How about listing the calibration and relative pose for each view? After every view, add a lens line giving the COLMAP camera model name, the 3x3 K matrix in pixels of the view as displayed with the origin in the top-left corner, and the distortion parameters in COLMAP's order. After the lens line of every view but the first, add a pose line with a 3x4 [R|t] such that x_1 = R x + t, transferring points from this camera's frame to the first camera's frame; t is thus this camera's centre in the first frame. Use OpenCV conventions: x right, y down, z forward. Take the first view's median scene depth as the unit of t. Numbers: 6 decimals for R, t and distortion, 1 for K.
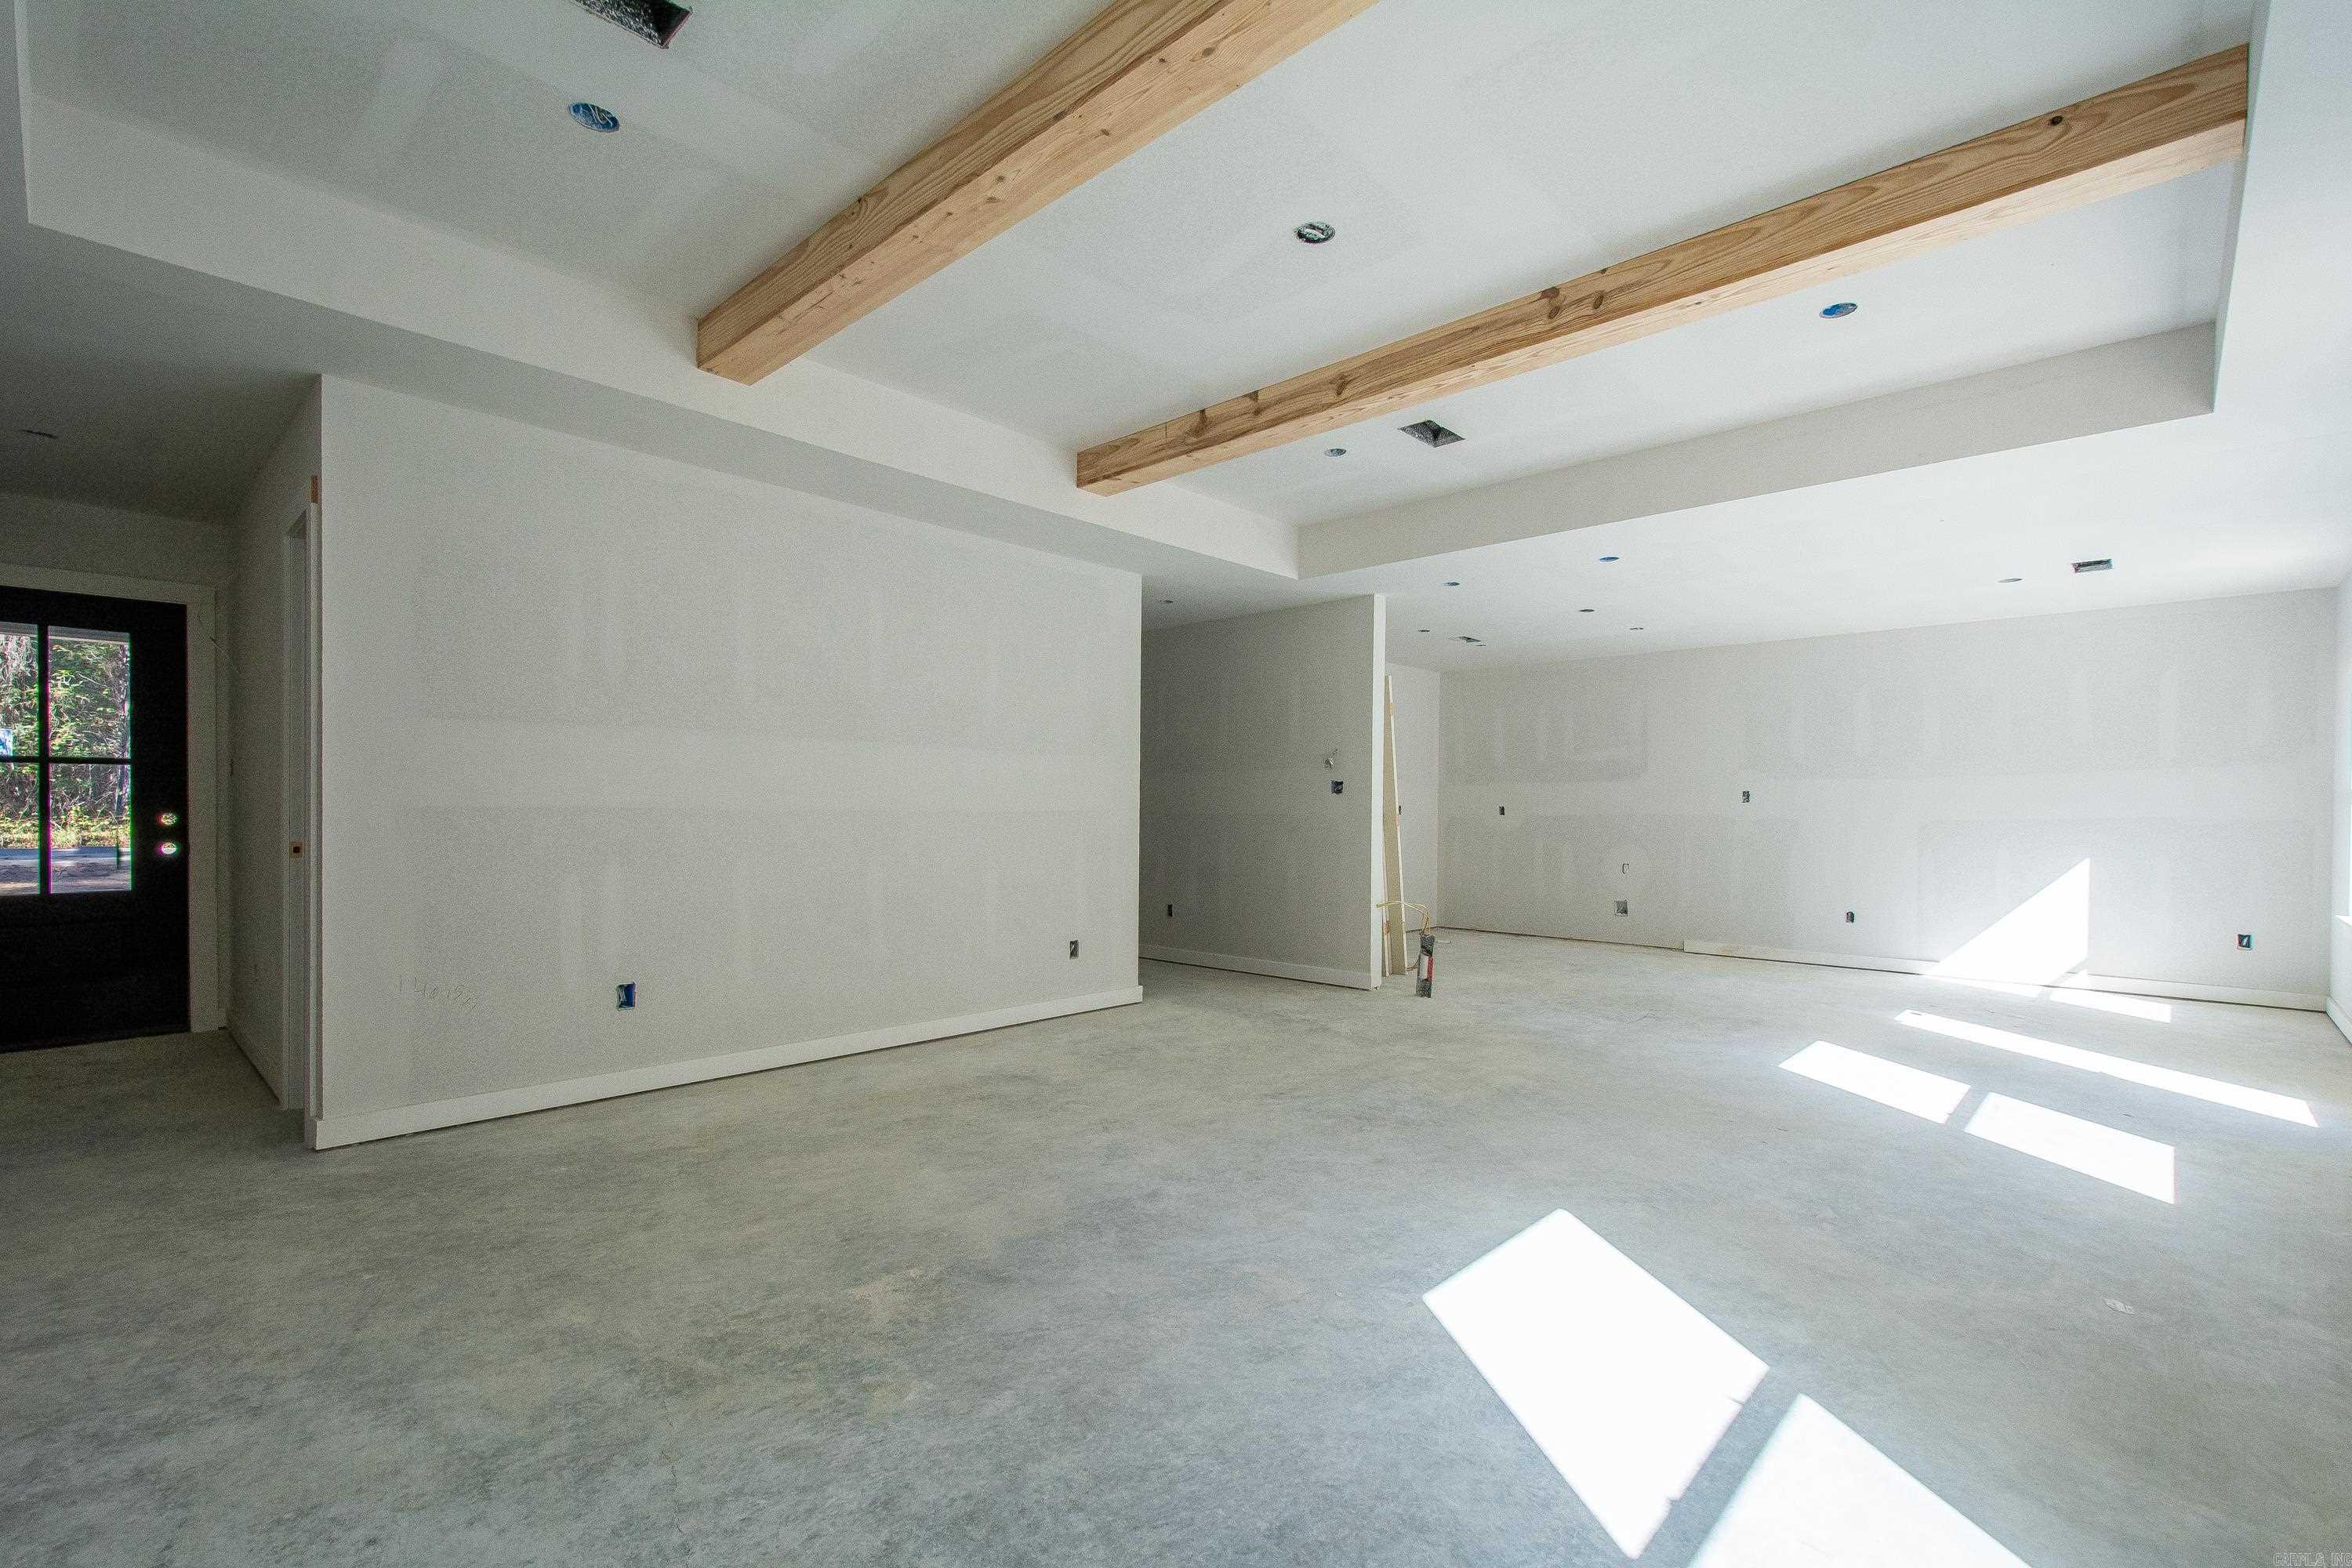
lens RADIAL K [[1040.2, 0, 1207.6], [0, 1040.2, 818.9], [0, 0, 1]] dist [0.025938, -0.011429]
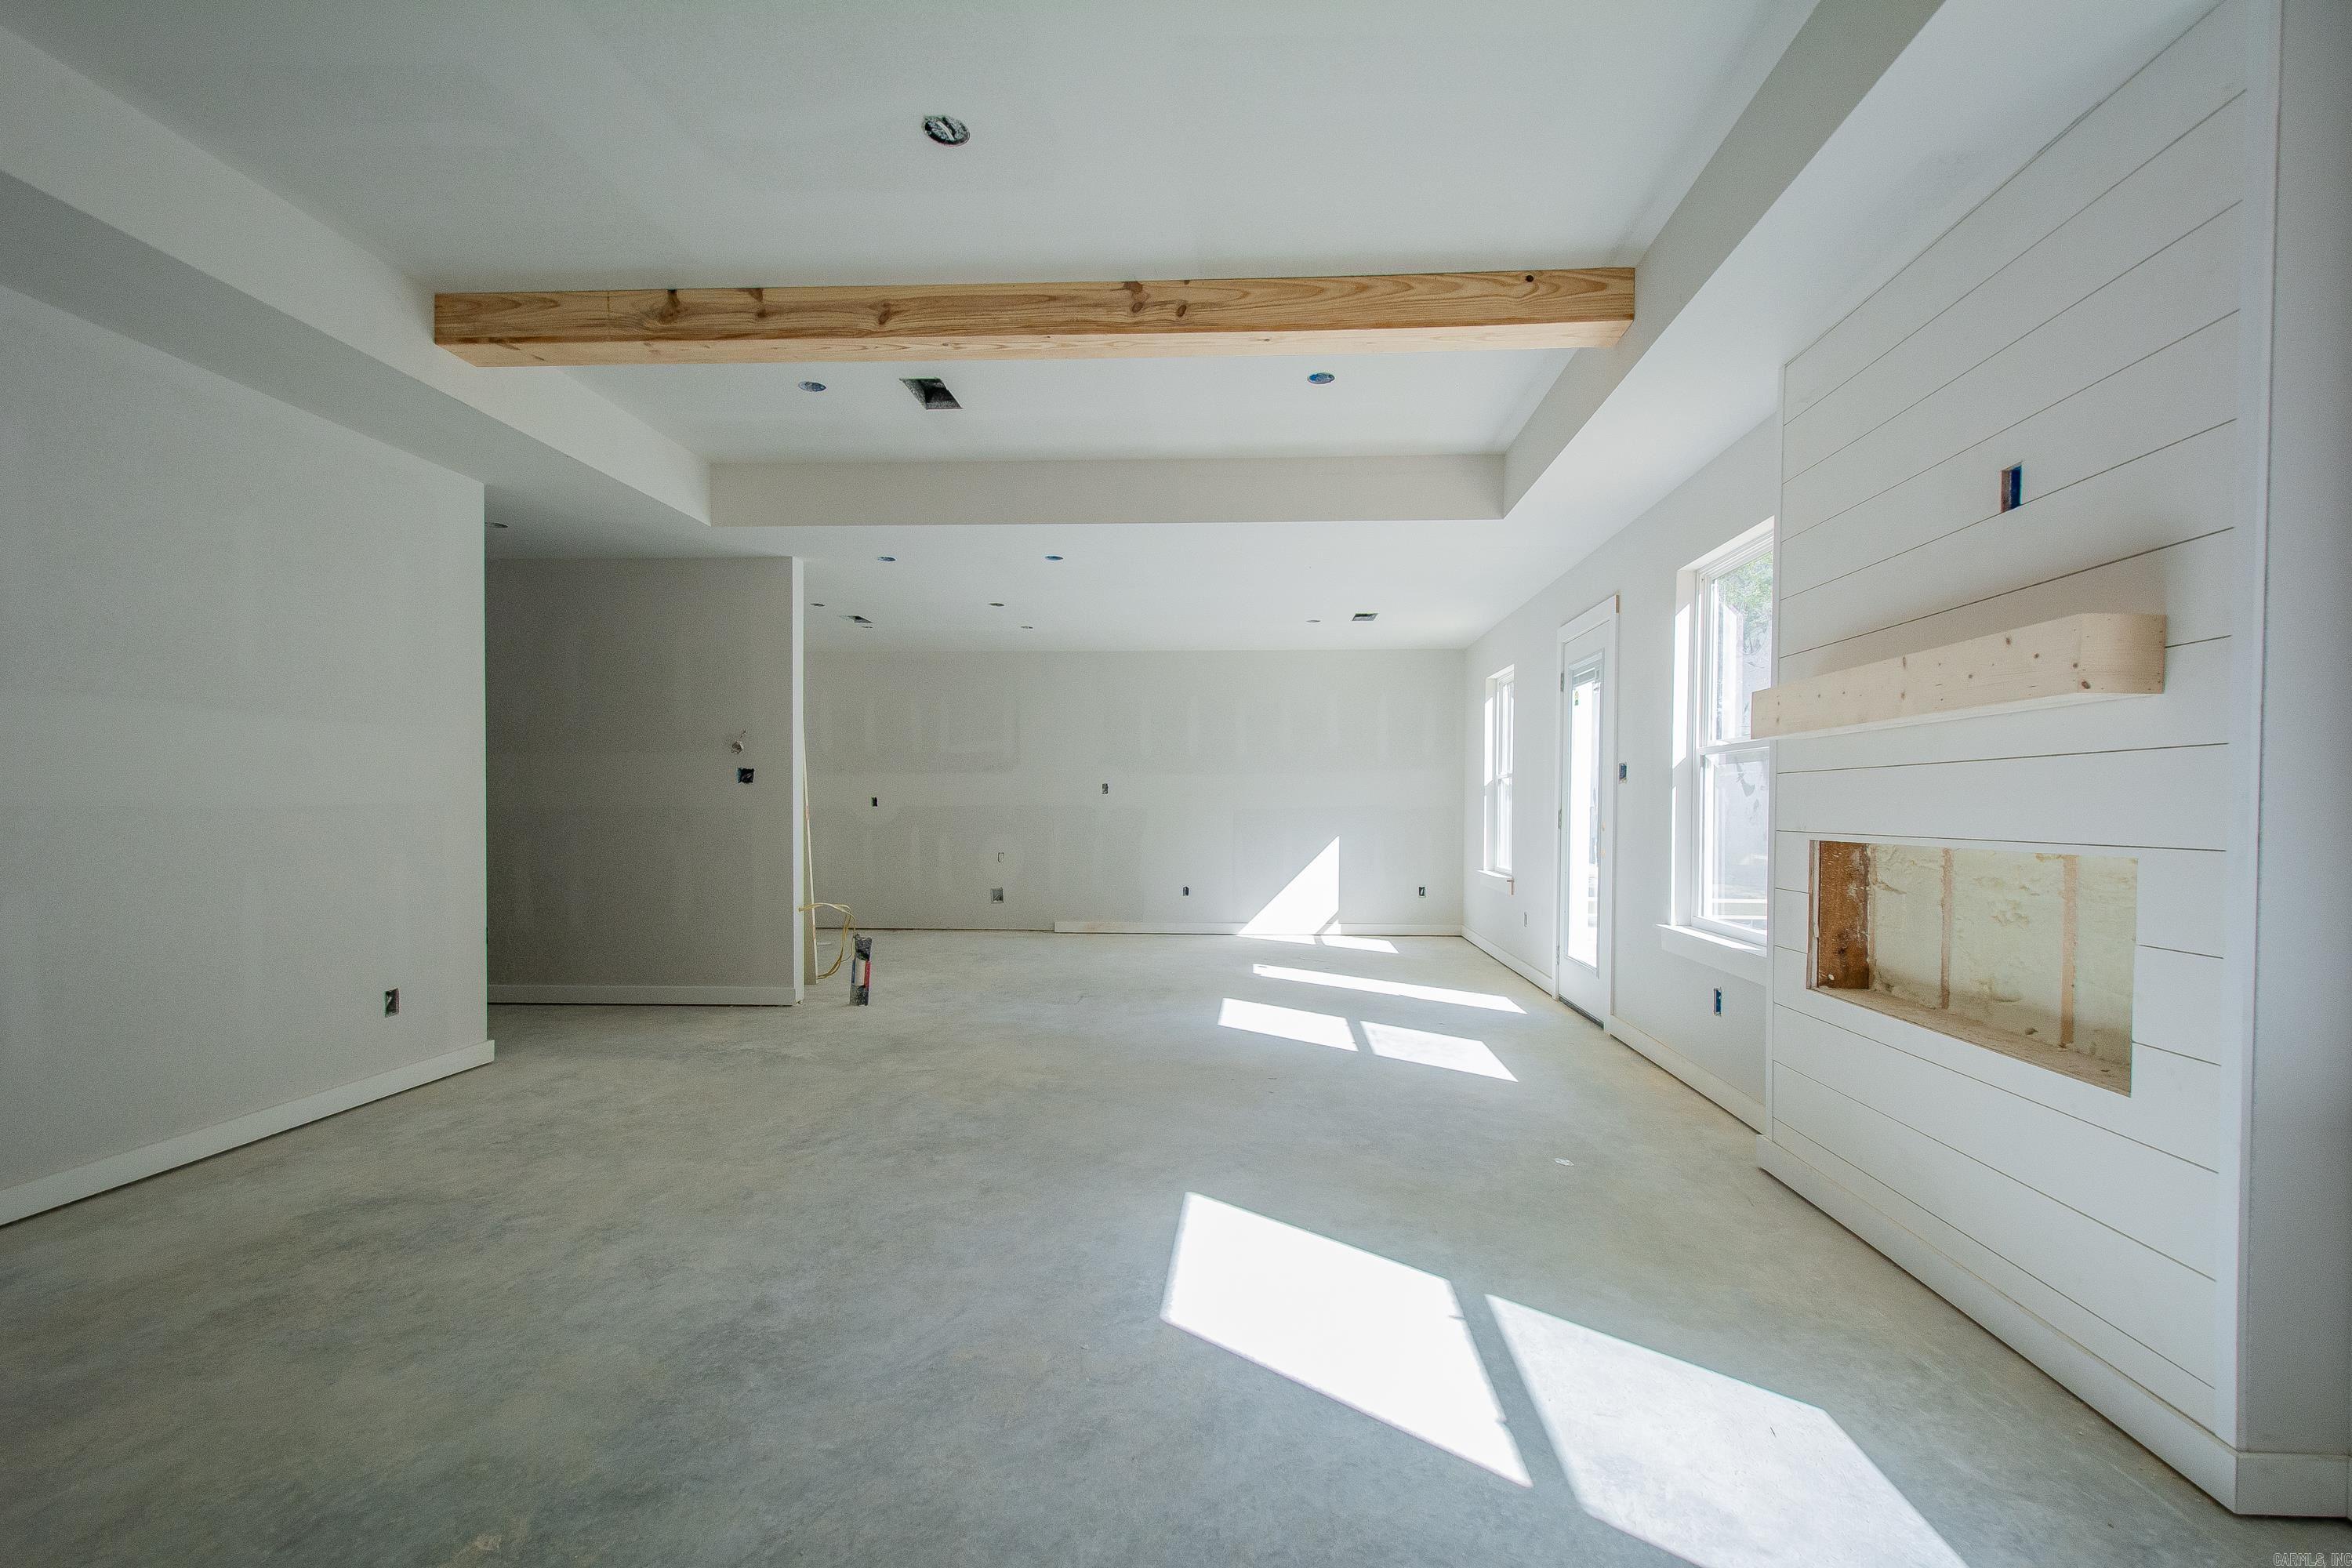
lens RADIAL K [[1040.2, 0, 1207.6], [0, 1040.2, 818.9], [0, 0, 1]] dist [0.025938, -0.011429]
pose [[0.772266, -0.013848, 0.635149, -0.199024], [0.007833, 0.999894, 0.012276, -0.003439], [-0.635251, -0.004505, 0.772292, 0.137741]]
